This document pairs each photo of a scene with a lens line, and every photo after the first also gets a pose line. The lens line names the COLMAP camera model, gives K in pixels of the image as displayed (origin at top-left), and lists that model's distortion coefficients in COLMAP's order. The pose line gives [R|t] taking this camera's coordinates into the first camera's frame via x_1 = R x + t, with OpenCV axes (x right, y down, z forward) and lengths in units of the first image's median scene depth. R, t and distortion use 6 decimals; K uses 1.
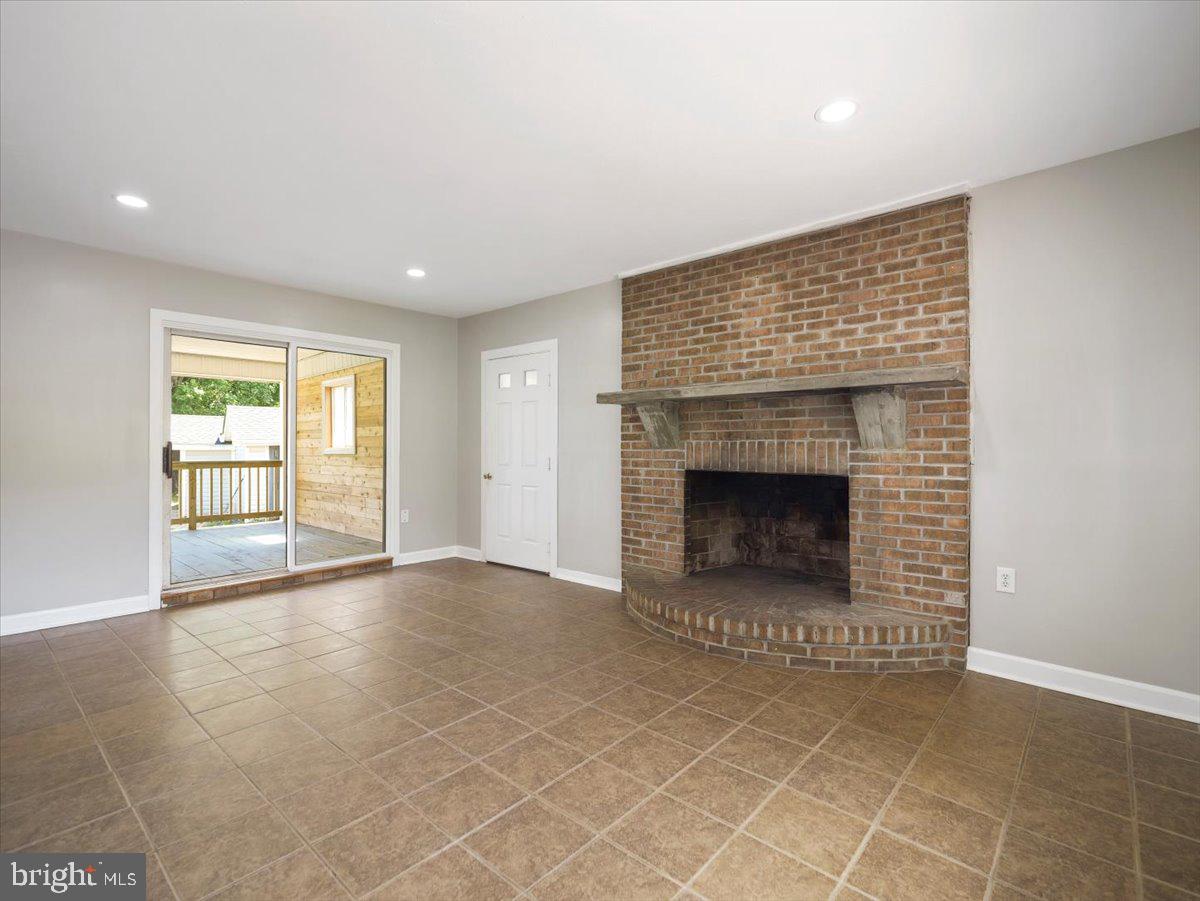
lens RADIAL K [[569.2, 0, 573.2], [0, 569.2, 445.4], [0, 0, 1]] dist [-0.001379, -0.000300]
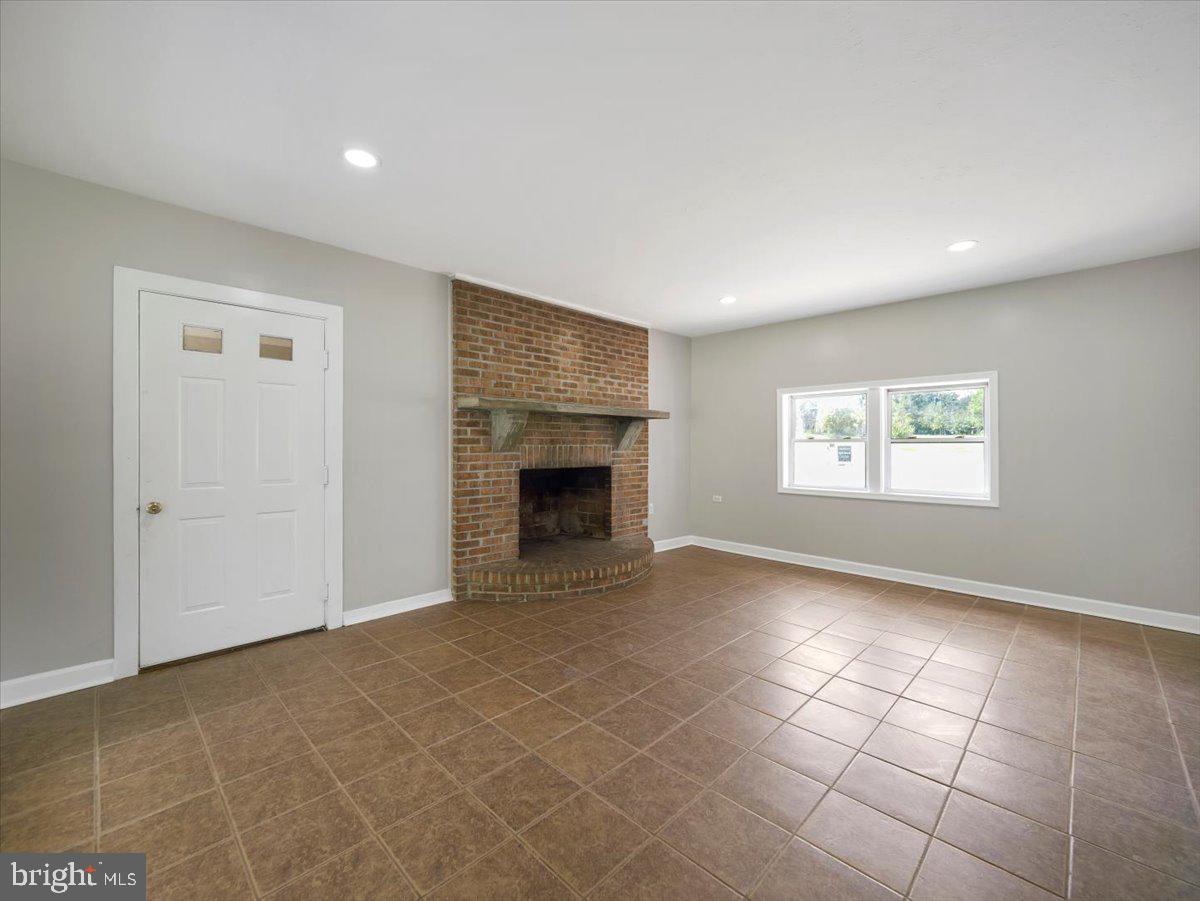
lens RADIAL K [[505.2, 0, 602.8], [0, 505.2, 445.2], [0, 0, 1]] dist [-0.001032, -0.000143]
pose [[0.030304, -0.001498, 0.999540, -0.923688], [-0.002723, 0.999995, 0.001581, -0.010699], [-0.999537, -0.002770, 0.030299, 0.859067]]
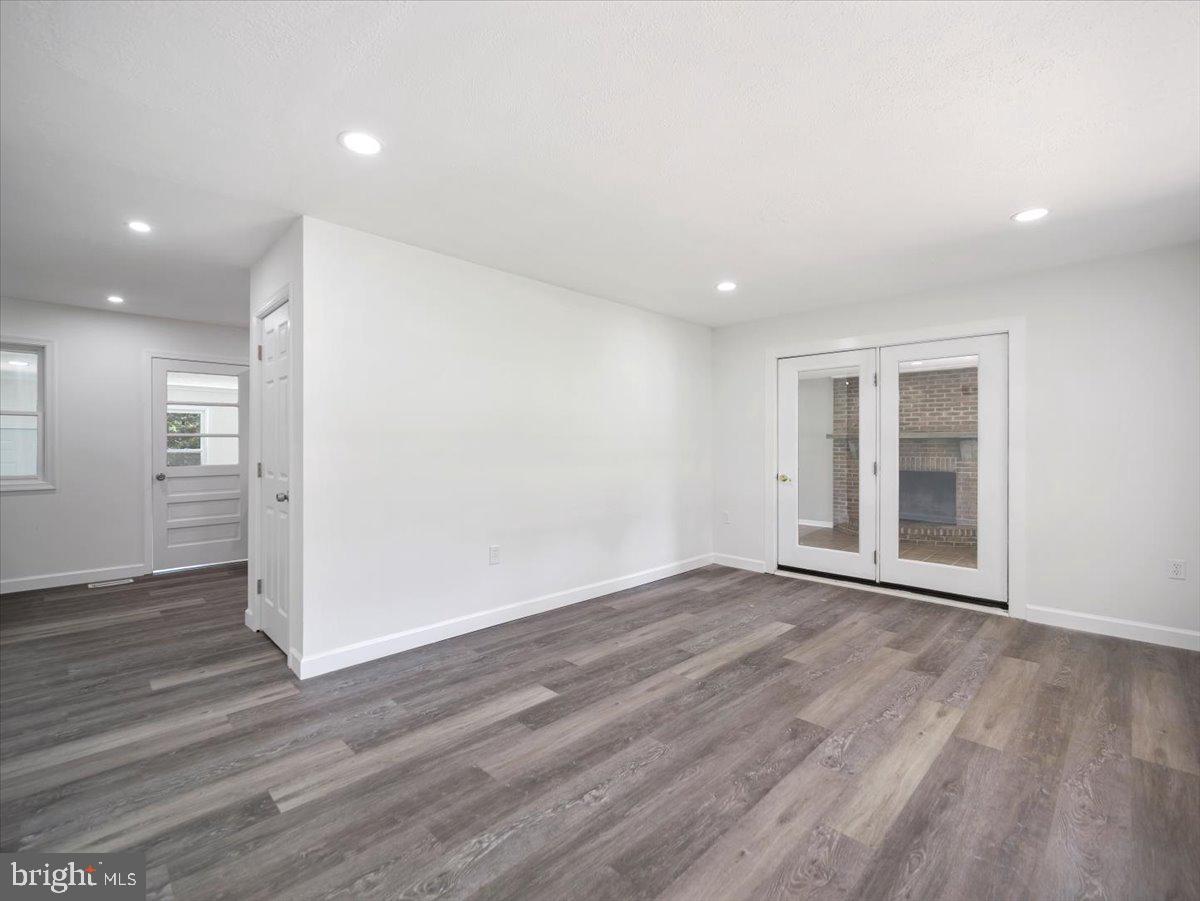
lens RADIAL K [[505.2, 0, 602.8], [0, 505.2, 445.2], [0, 0, 1]] dist [-0.001032, -0.000143]
pose [[0.999471, 0.007001, -0.031775, -0.842312], [-0.007214, 0.999952, -0.006597, -0.032962], [0.031727, 0.006823, 0.999473, -1.063479]]
